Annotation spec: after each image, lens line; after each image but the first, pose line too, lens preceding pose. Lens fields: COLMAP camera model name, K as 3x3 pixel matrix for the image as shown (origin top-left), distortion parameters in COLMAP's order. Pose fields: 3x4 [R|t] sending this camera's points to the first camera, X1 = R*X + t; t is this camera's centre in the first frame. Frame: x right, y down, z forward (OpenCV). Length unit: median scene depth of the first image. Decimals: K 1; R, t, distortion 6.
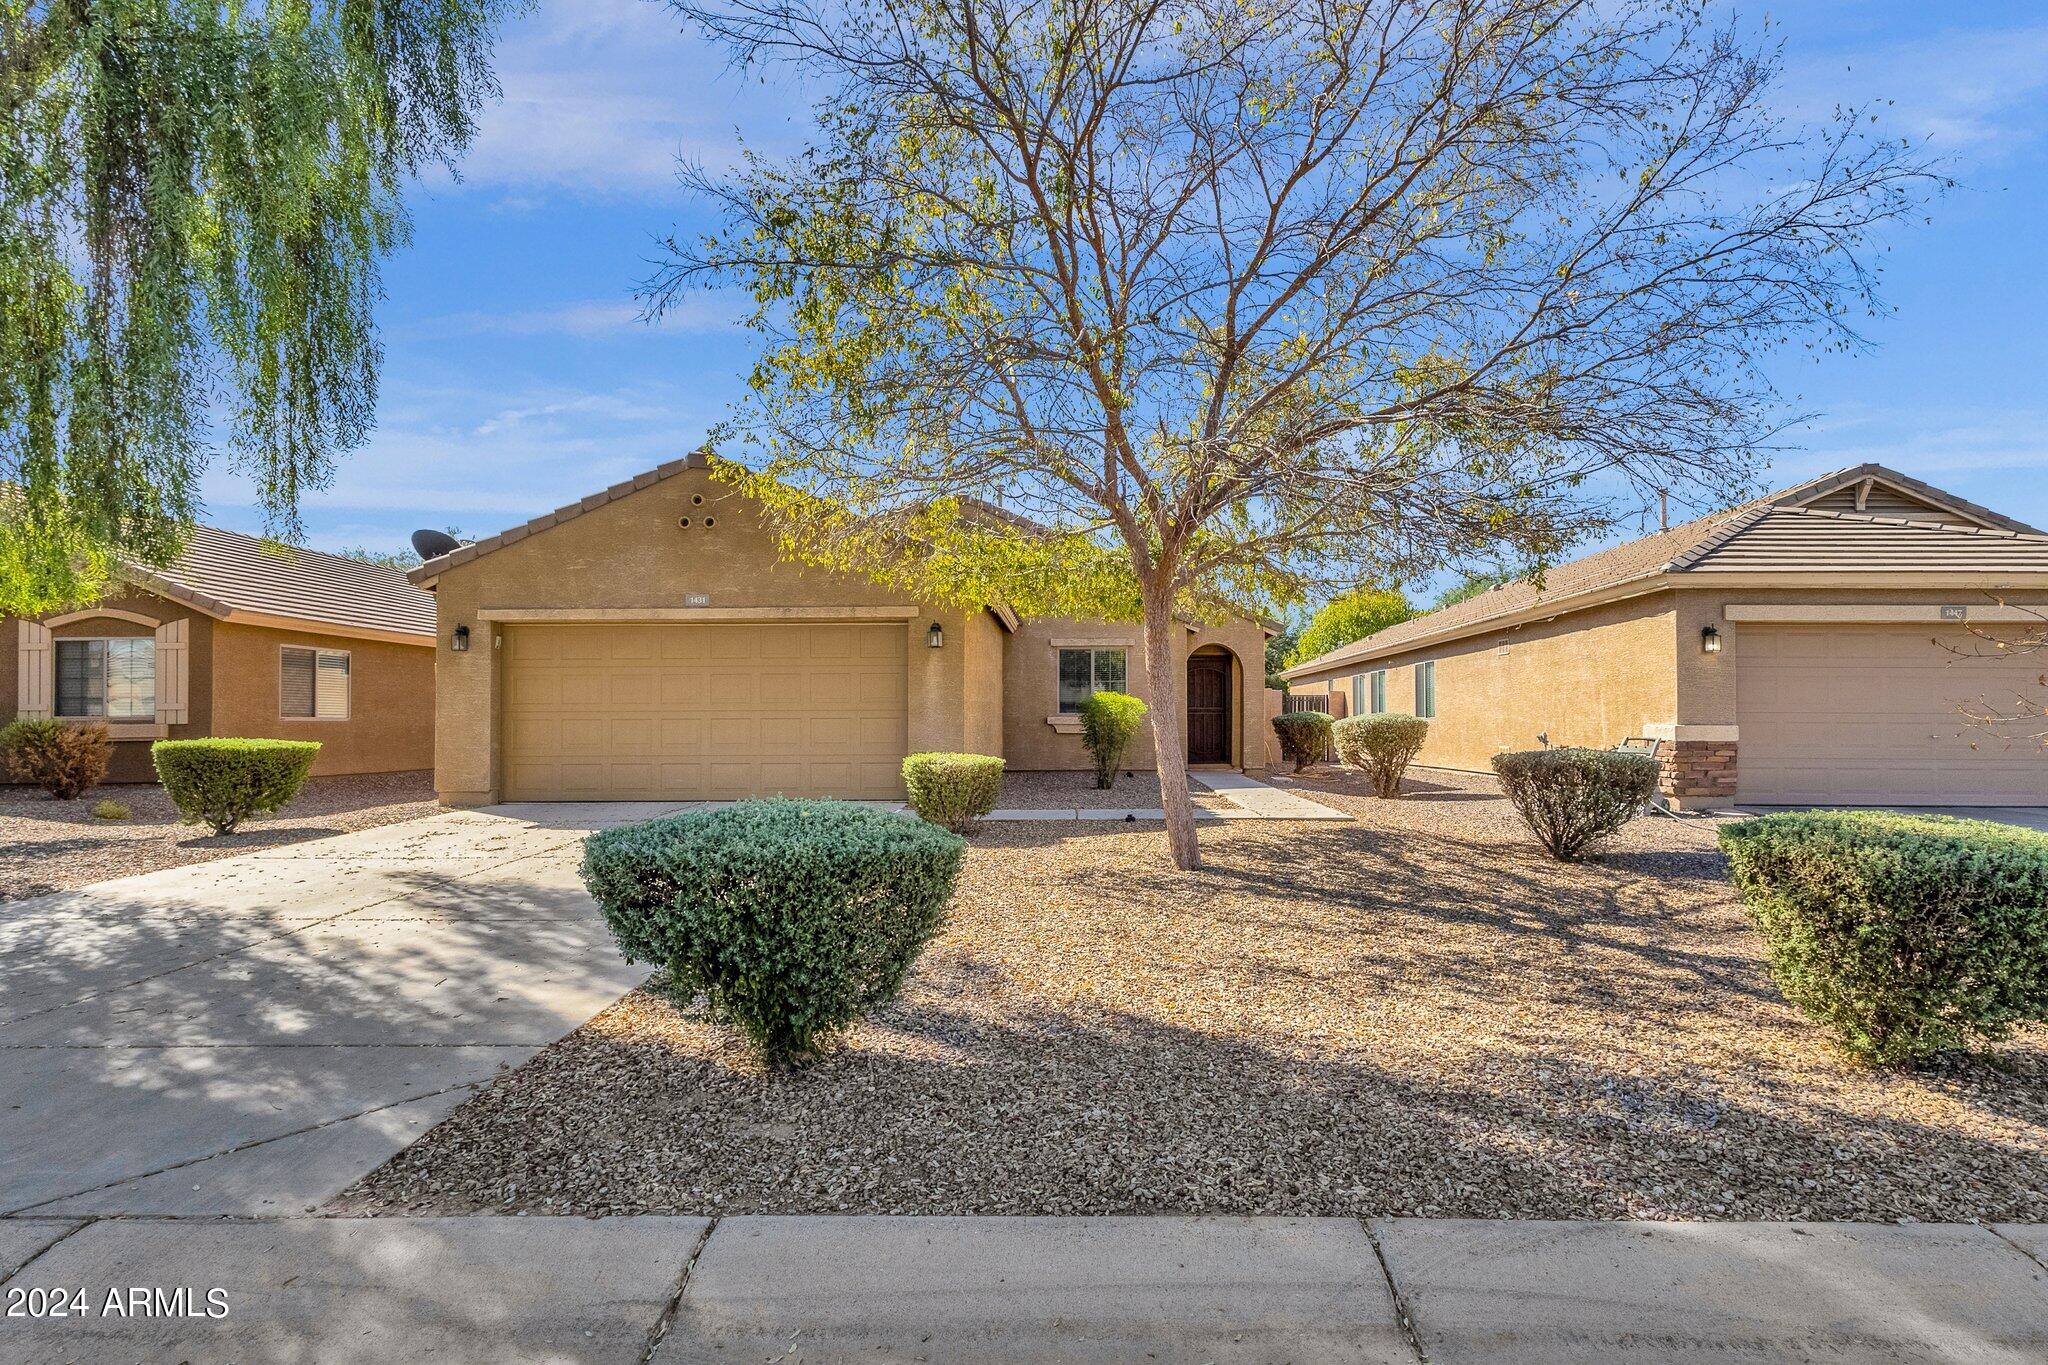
lens RADIAL K [[993.6, 0, 1019.0], [0, 993.6, 685.4], [0, 0, 1]] dist [0.003752, 0.000828]
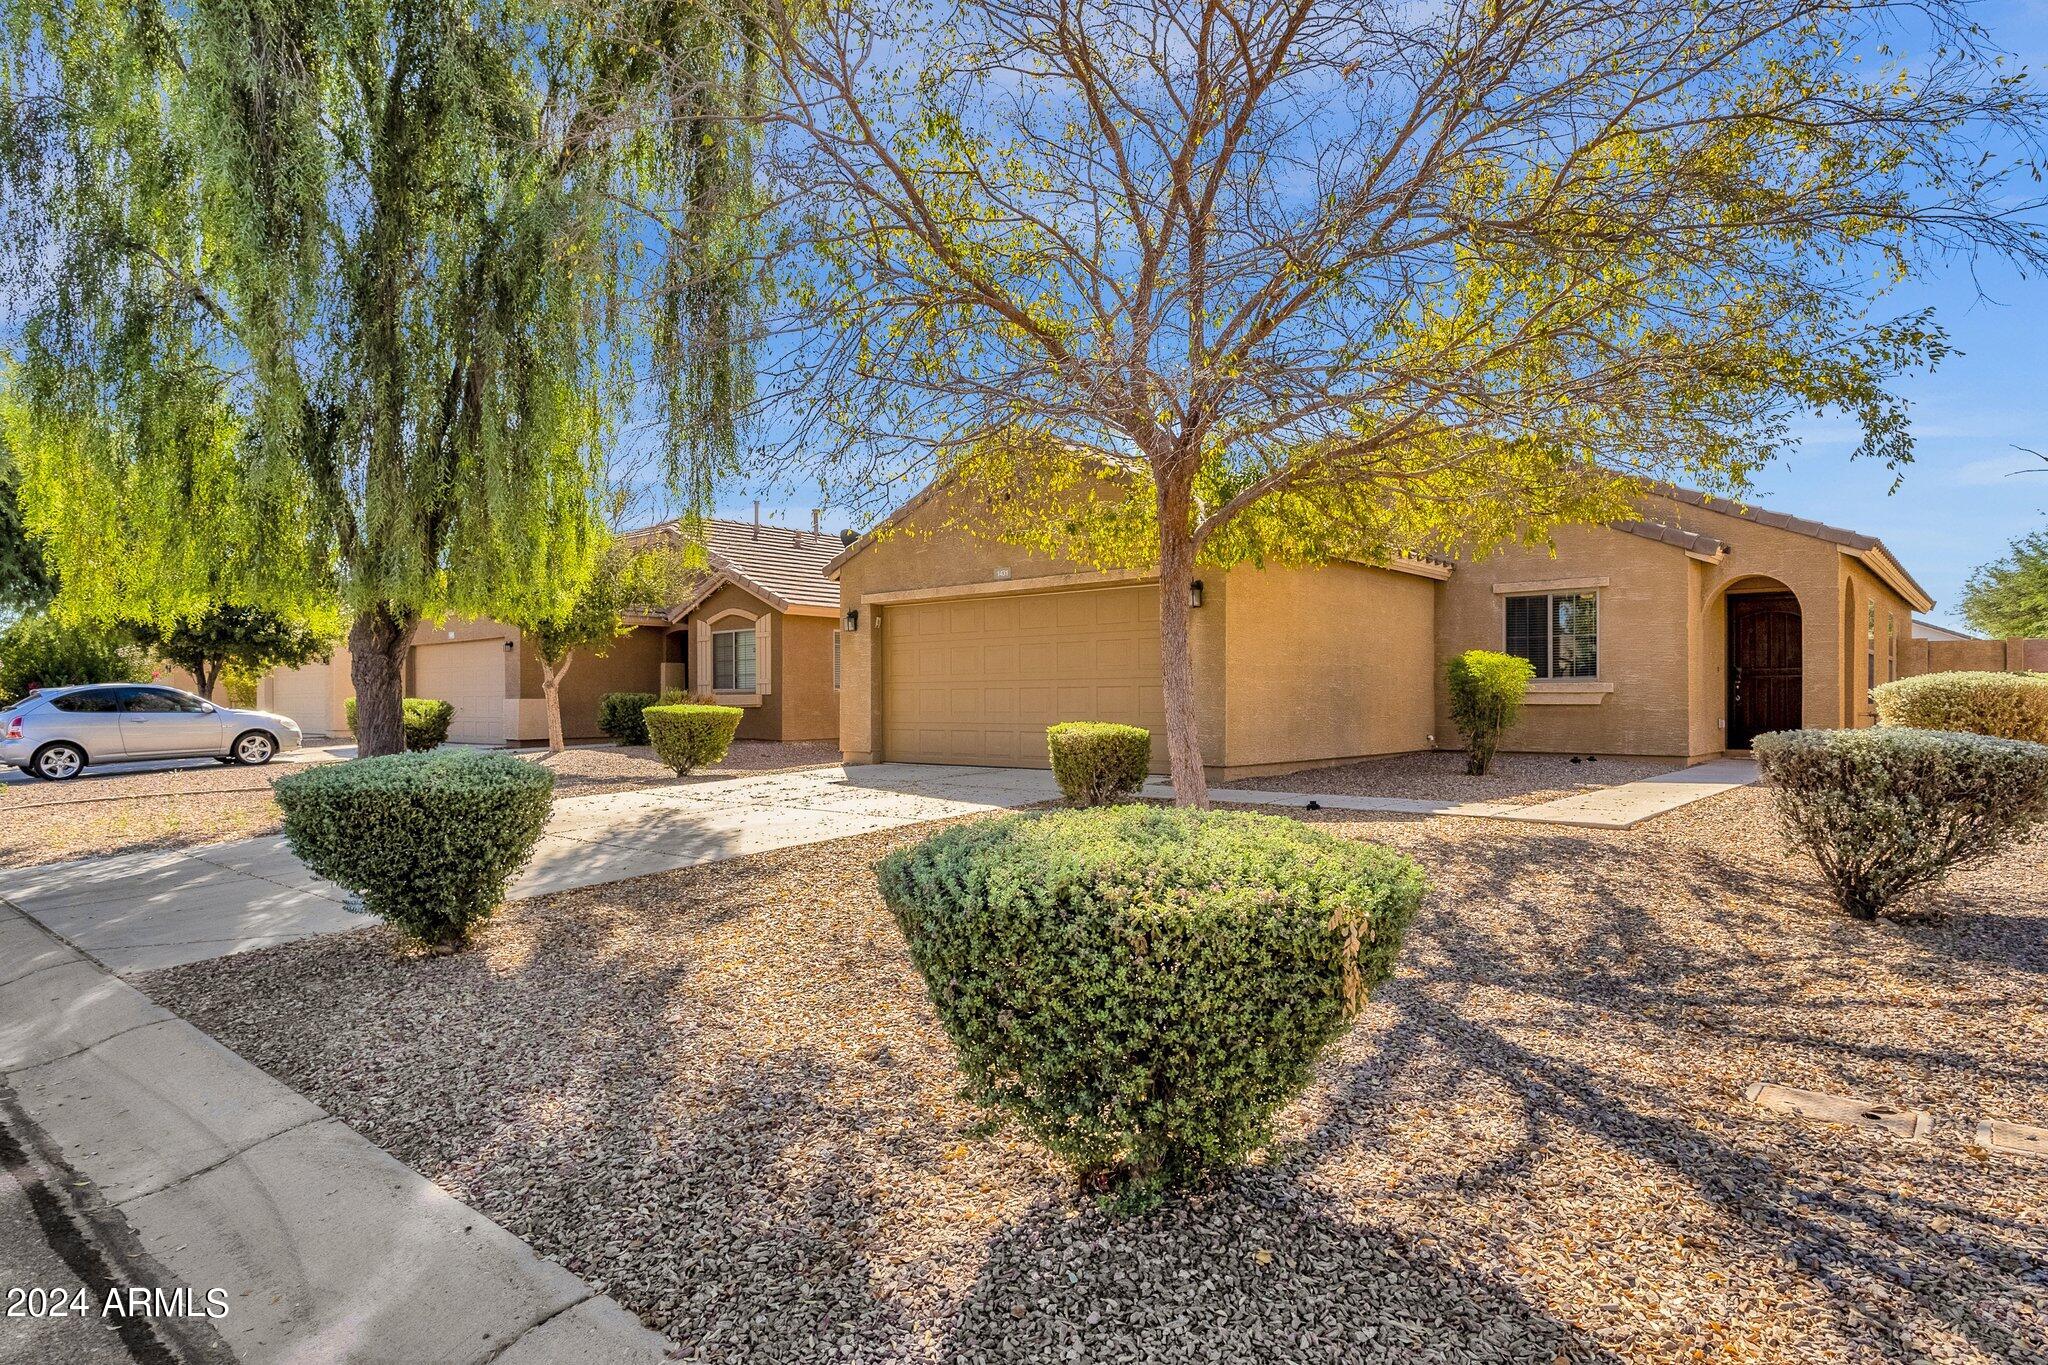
lens RADIAL K [[1101.6, 0, 1032.2], [0, 1101.6, 687.7], [0, 0, 1]] dist [0.014024, 0.000004]
pose [[0.779562, -0.006718, -0.626289, 0.409510], [0.026615, 0.999395, 0.022409, 0.008000], [0.625759, -0.034138, 0.779269, 0.120217]]
